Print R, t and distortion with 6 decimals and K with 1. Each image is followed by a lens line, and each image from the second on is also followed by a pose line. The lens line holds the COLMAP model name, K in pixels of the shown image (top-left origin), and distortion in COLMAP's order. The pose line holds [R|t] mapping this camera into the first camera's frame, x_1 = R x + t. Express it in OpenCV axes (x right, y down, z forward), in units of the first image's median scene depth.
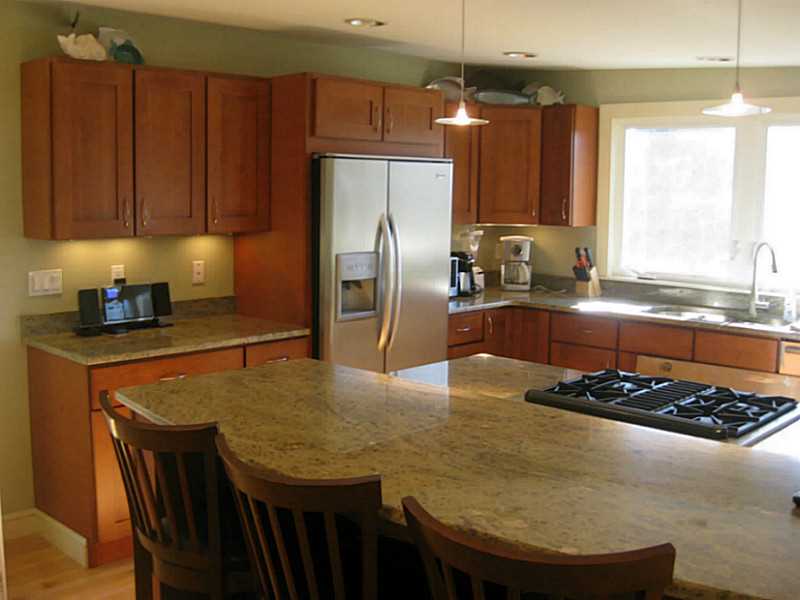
lens RADIAL K [[871.3, 0, 400.0], [0, 871.3, 300.0], [0, 0, 1]] dist [-0.160914, 0.037229]
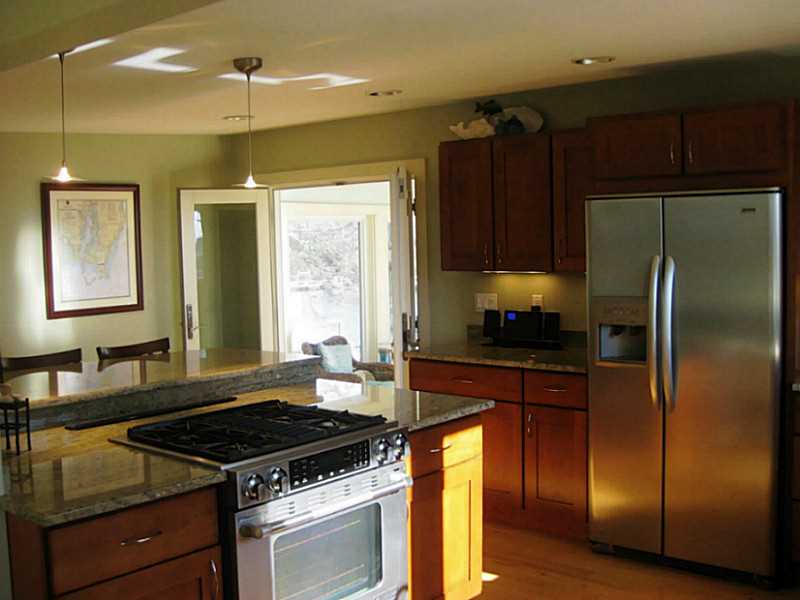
lens RADIAL K [[871.3, 0, 400.0], [0, 871.3, 300.0], [0, 0, 1]] dist [-0.160914, 0.037229]
pose [[0.027531, 0.061506, -0.997727, 0.914525], [-0.102254, 0.993043, 0.058395, -0.086826], [0.994377, 0.100414, 0.033629, 0.767871]]
